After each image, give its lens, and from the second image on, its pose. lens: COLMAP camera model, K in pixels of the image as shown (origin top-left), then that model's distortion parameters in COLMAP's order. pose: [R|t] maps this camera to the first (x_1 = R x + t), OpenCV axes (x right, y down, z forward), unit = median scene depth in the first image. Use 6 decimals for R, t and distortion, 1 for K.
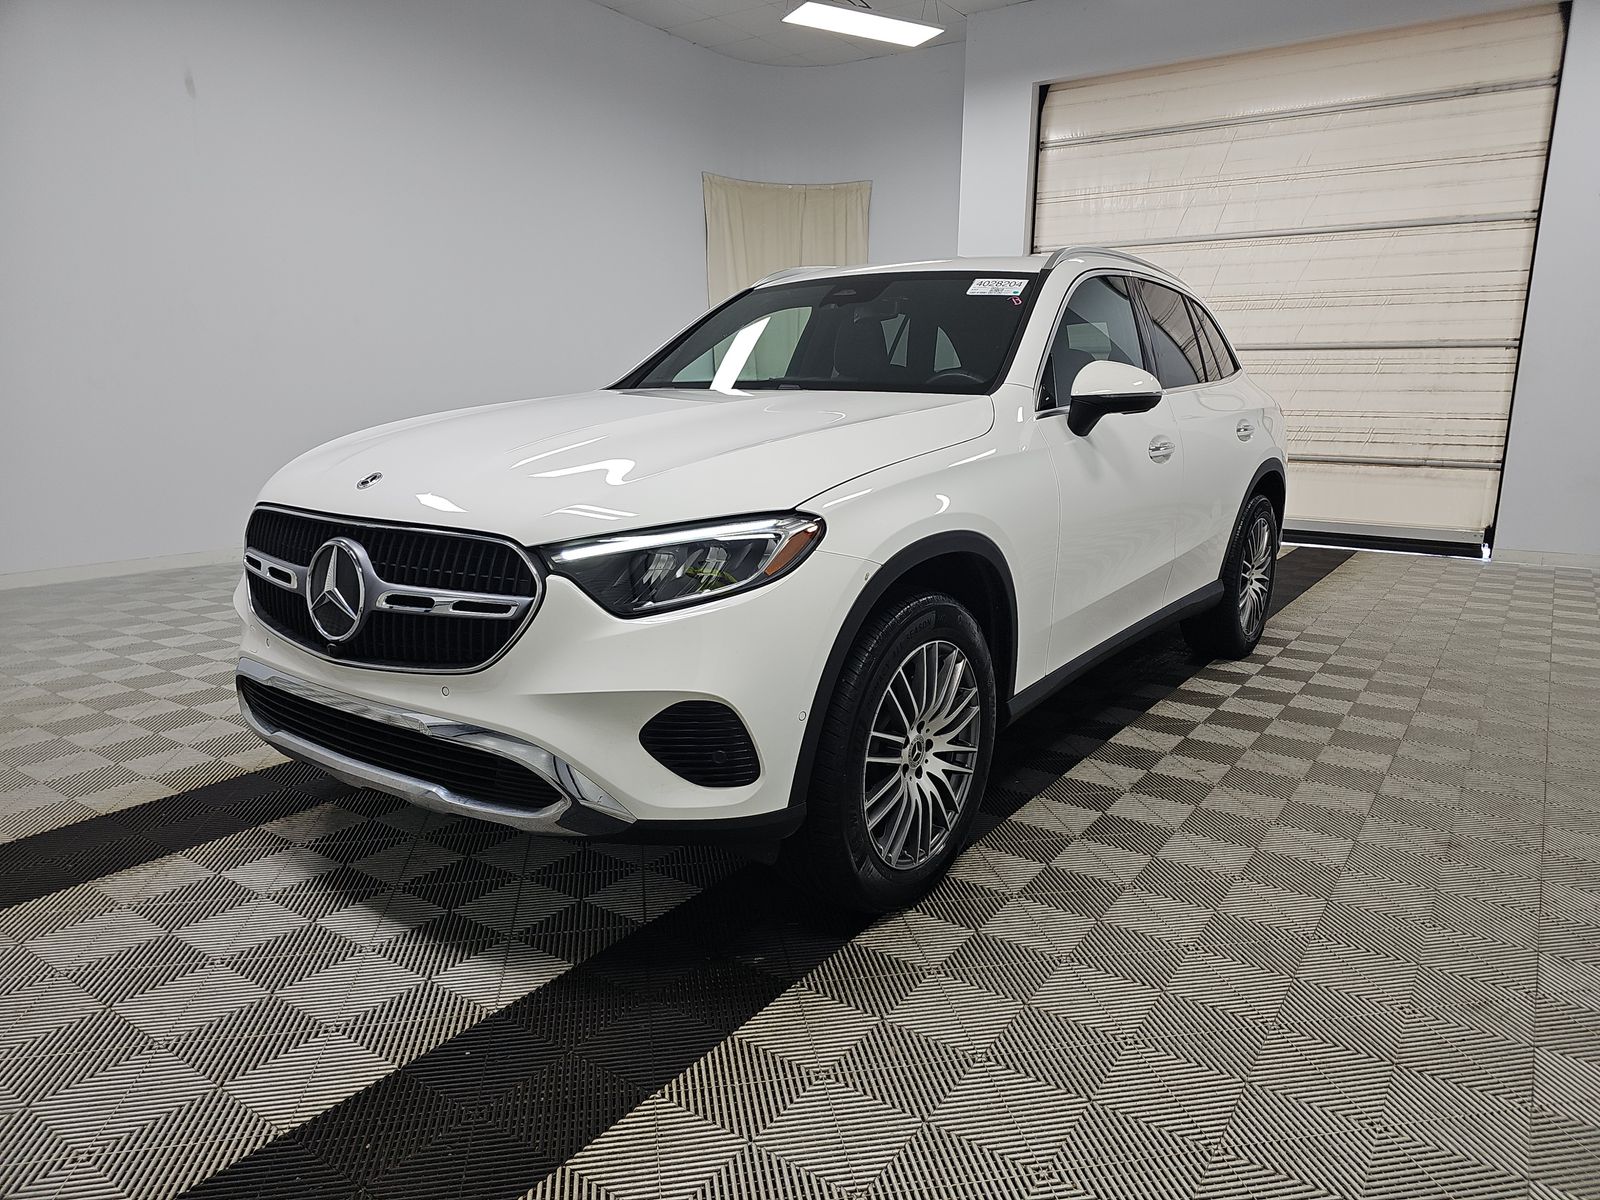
lens RADIAL K [[1095.3, 0, 802.5], [0, 1095.3, 568.8], [0, 0, 1]] dist [0.040391, -0.003636]
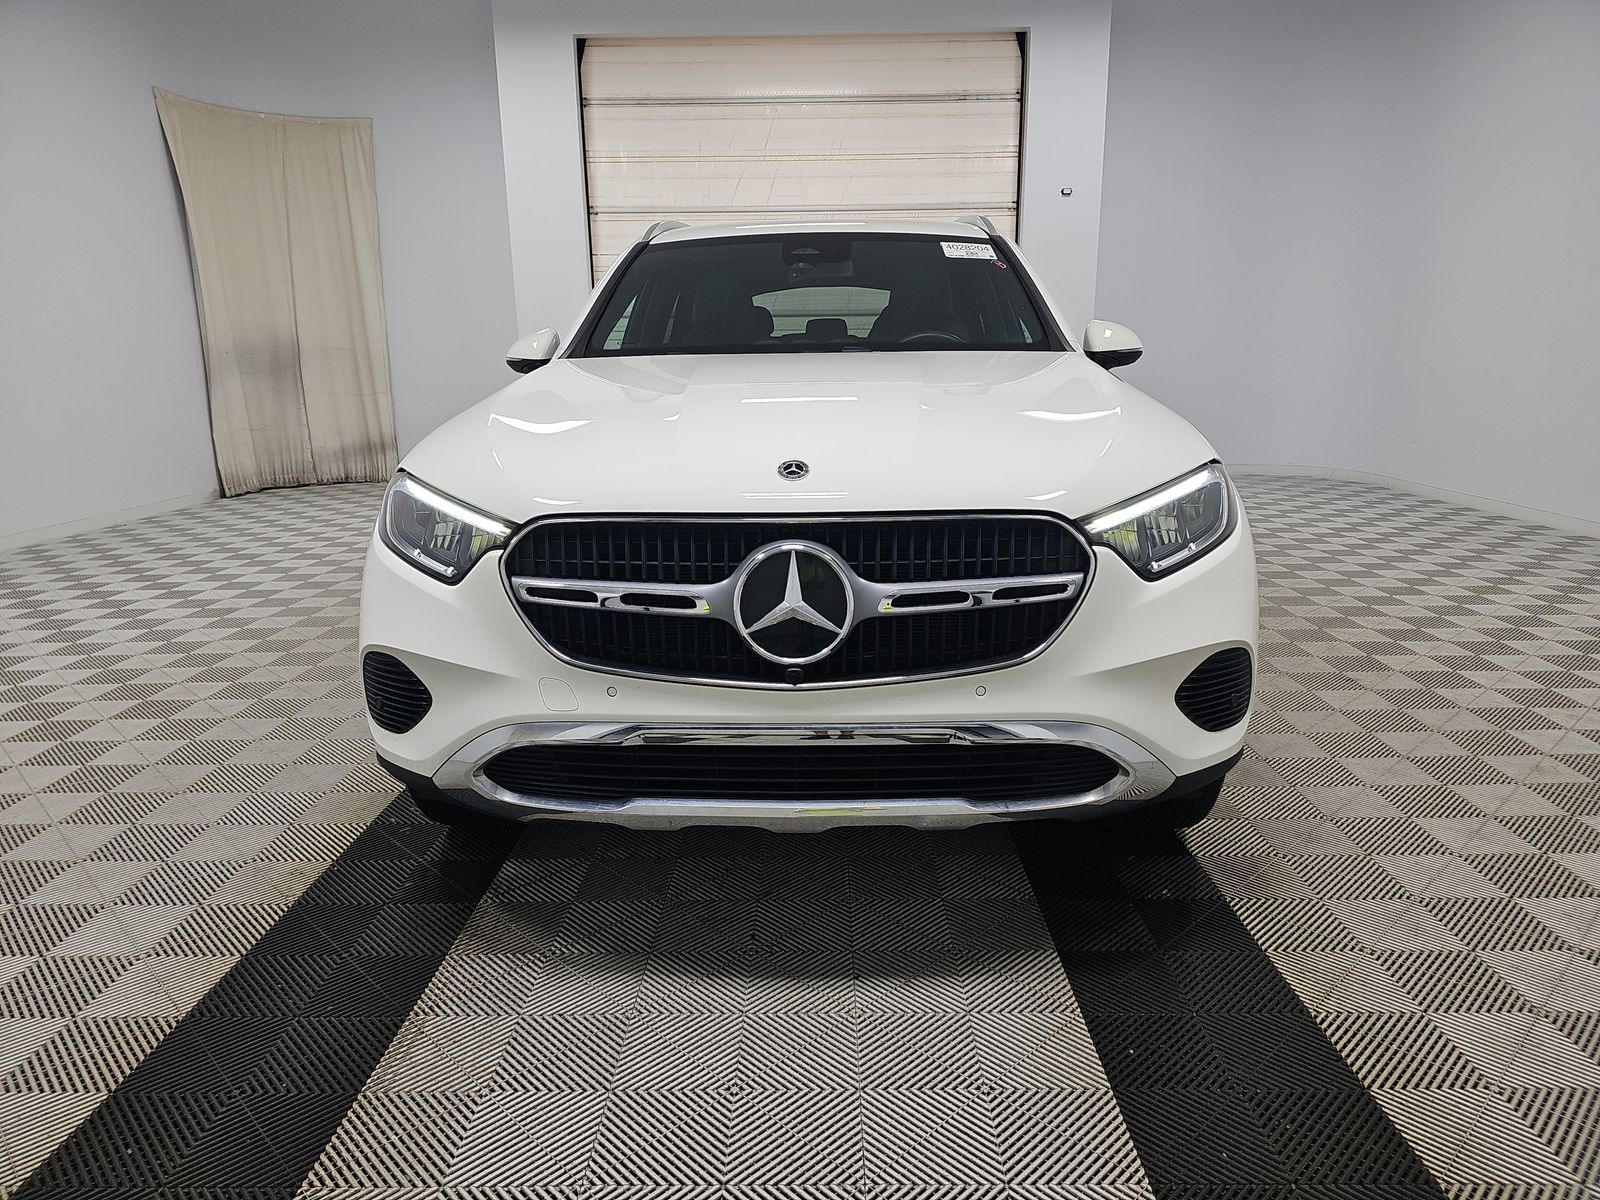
lens RADIAL K [[1083.9, 0, 800.0], [0, 1083.9, 600.0], [0, 0, 1]] dist [0.041092, -0.001300]
pose [[0.832534, -0.144355, 0.534836, -0.230644], [0.112751, 0.989398, 0.091533, -0.015548], [-0.542379, -0.015900, 0.839984, 0.082576]]
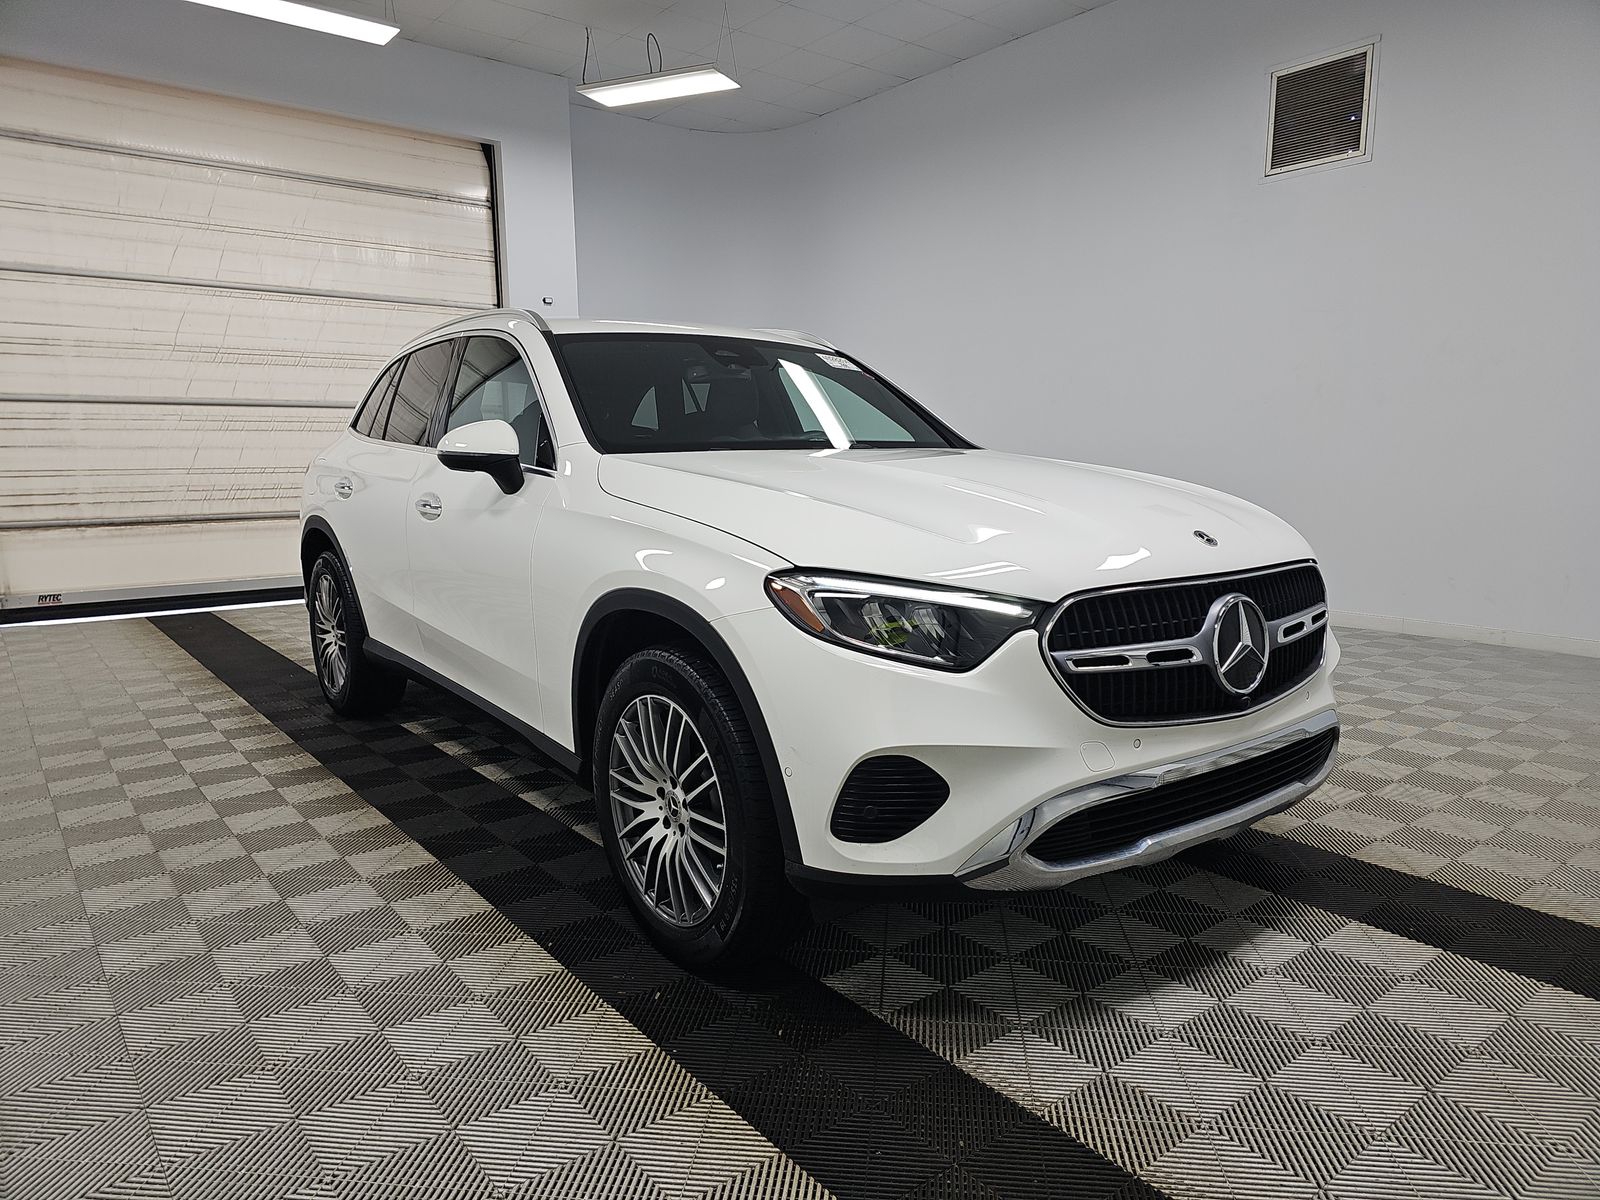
lens RADIAL K [[1083.9, 0, 800.0], [0, 1083.9, 600.0], [0, 0, 1]] dist [0.041092, -0.001300]
pose [[0.294134, -0.150000, 0.943920, -0.403917], [0.169329, 0.980163, 0.102995, -0.052688], [-0.940645, 0.129538, 0.313699, 0.286547]]
